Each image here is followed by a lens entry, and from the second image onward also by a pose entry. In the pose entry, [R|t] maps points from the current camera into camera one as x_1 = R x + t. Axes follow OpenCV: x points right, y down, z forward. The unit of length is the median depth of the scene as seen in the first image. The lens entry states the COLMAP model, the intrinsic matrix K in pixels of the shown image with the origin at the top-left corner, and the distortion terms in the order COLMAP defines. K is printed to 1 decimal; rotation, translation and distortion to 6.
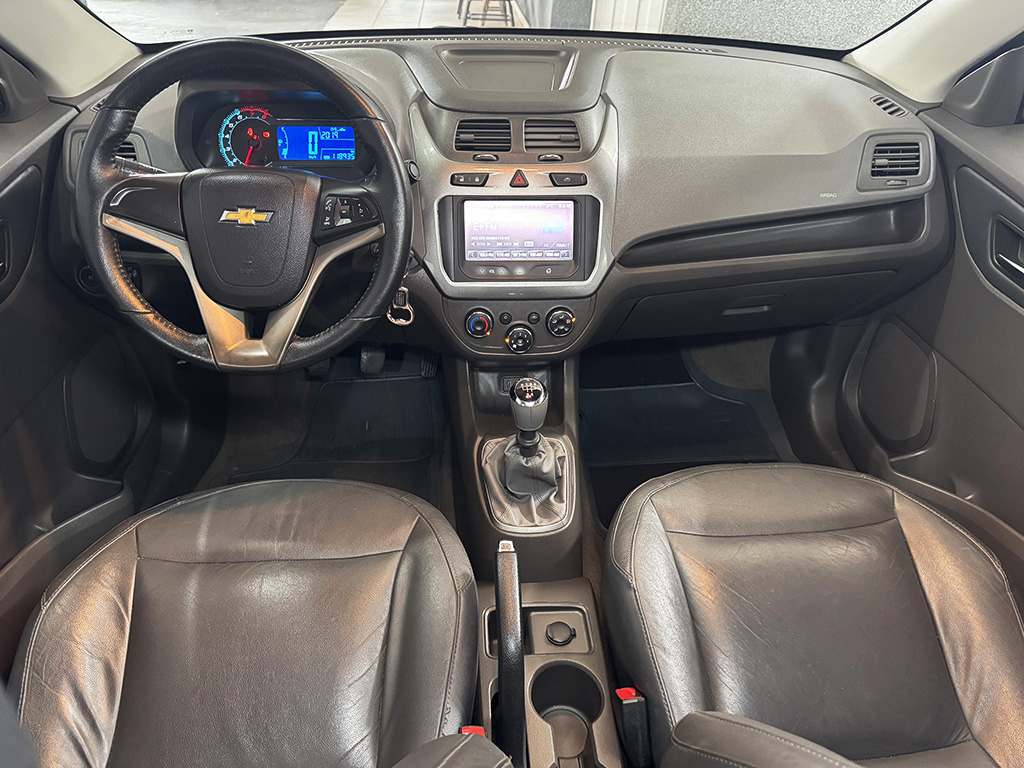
lens RADIAL K [[757.1, 0, 530.7], [0, 757.1, 396.2], [0, 0, 1]] dist [0.053859, -0.088468]
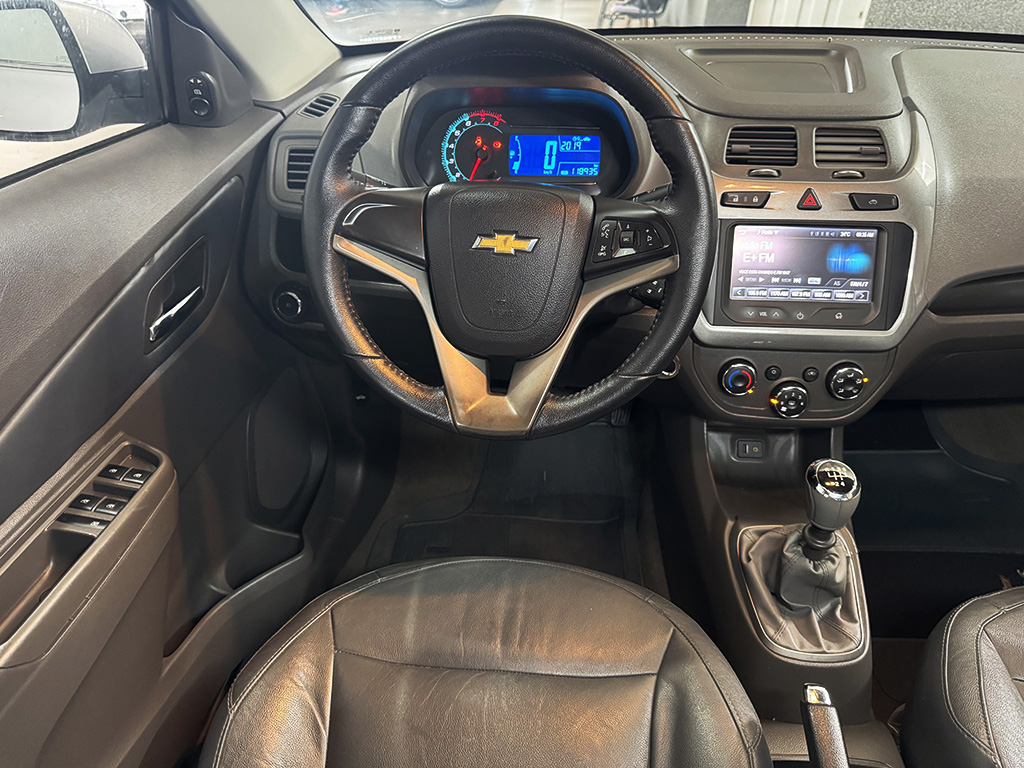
lens RADIAL K [[757.1, 0, 509.9], [0, 757.1, 391.4], [0, 0, 1]] dist [0.053859, -0.088468]
pose [[0.987580, 0.054060, -0.147523, -0.194160], [-0.058735, 0.997894, -0.027512, -0.047720], [0.145725, 0.035835, 0.988676, 0.178661]]
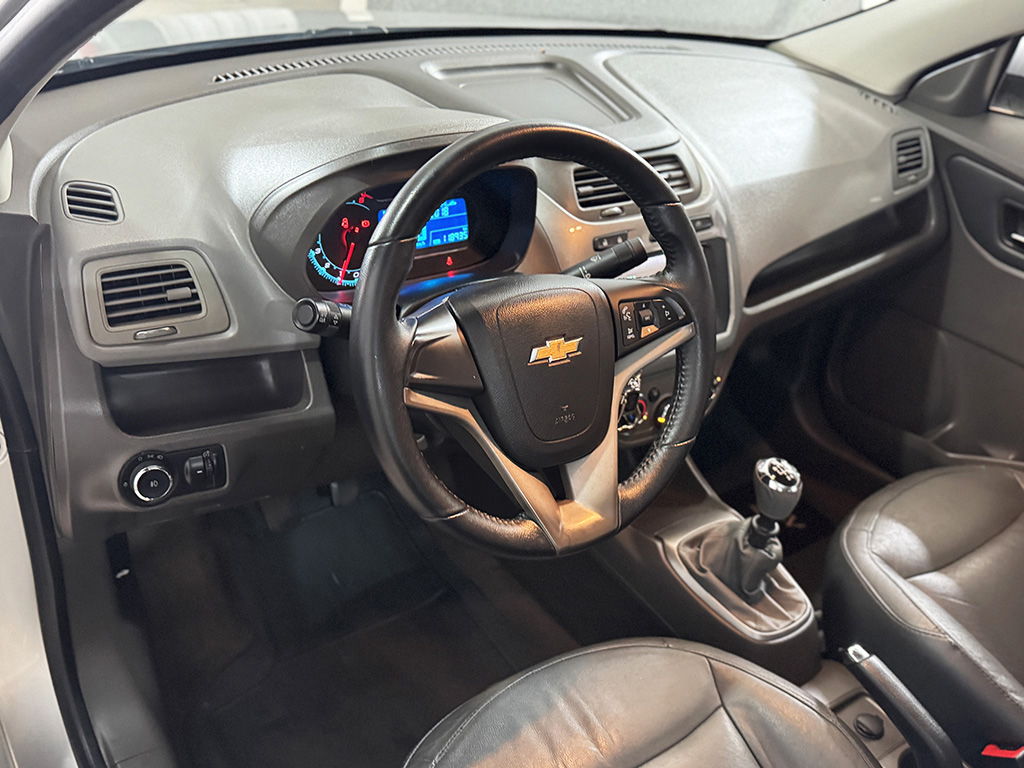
lens RADIAL K [[981.4, 0, 503.7], [0, 981.4, 379.3], [0, 0, 1]] dist [0.082025, 0.000000]
pose [[0.845734, -0.217768, 0.487145, -0.724422], [0.230342, 0.972486, 0.034832, -0.203061], [-0.481328, 0.082751, 0.872626, 0.138208]]
